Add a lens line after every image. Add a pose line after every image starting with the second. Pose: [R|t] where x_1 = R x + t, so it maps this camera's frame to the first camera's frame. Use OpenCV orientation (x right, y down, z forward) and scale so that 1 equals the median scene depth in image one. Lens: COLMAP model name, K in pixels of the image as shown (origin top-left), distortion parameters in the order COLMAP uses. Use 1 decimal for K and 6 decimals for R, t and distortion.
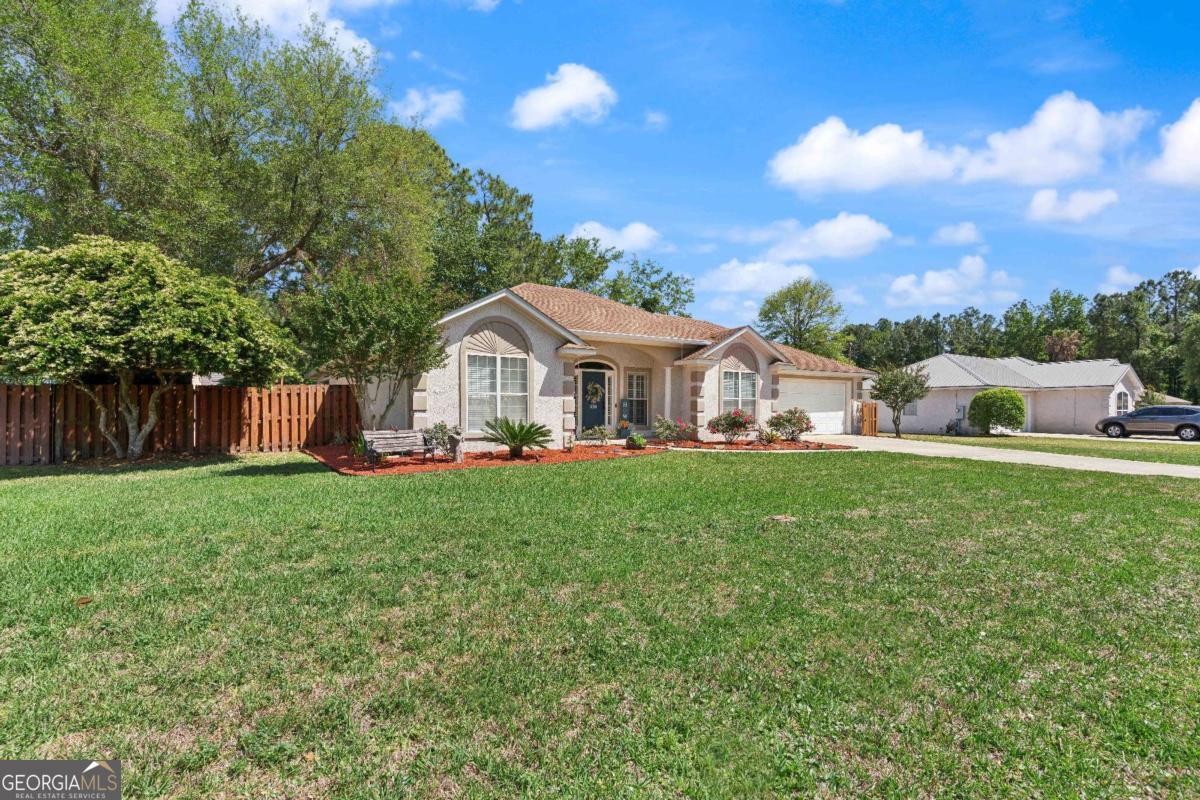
lens RADIAL K [[571.3, 0, 602.0], [0, 571.3, 411.2], [0, 0, 1]] dist [0.001898, 0.000347]
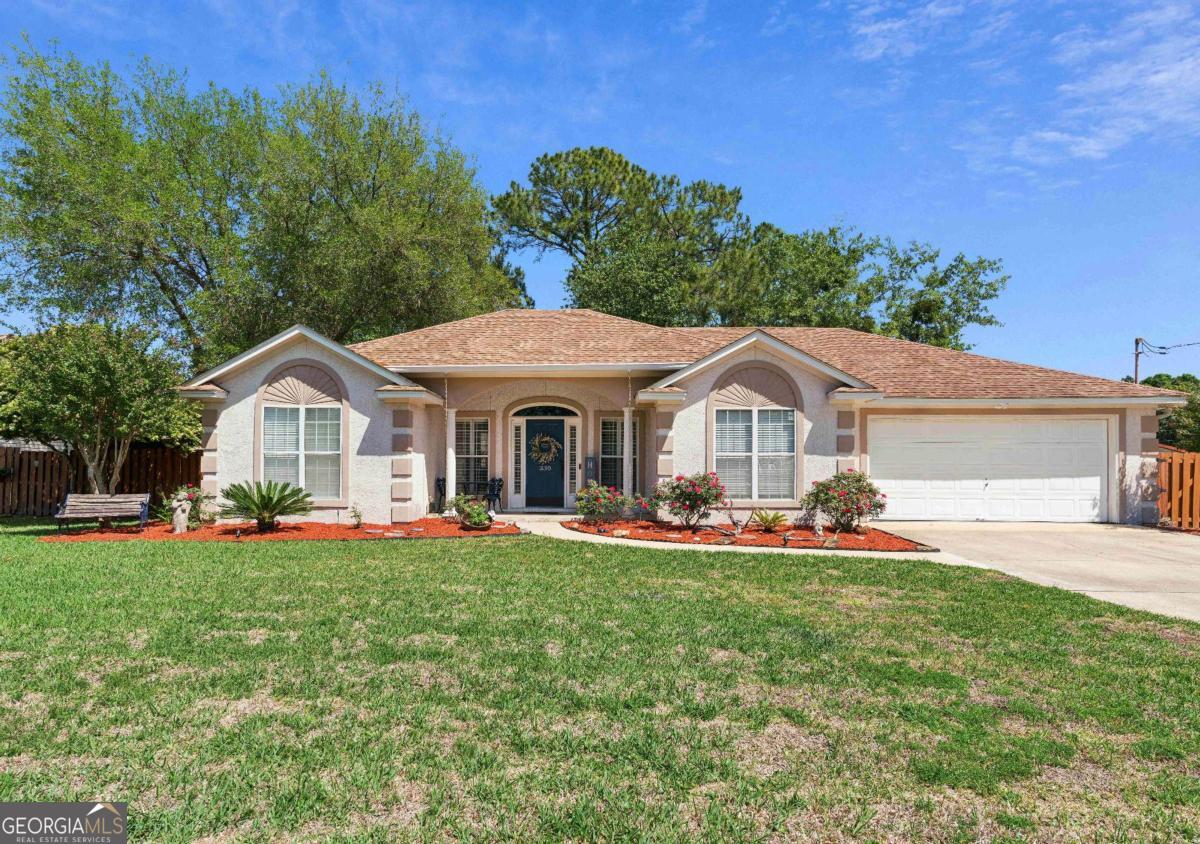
lens RADIAL K [[689.4, 0, 563.4], [0, 689.4, 465.7], [0, 0, 1]] dist [-0.000432, 0.001660]
pose [[0.804082, -0.005938, -0.594489, 0.515713], [-0.002948, 0.999898, -0.013974, 0.000487], [0.594511, 0.012989, 0.803982, 0.312098]]
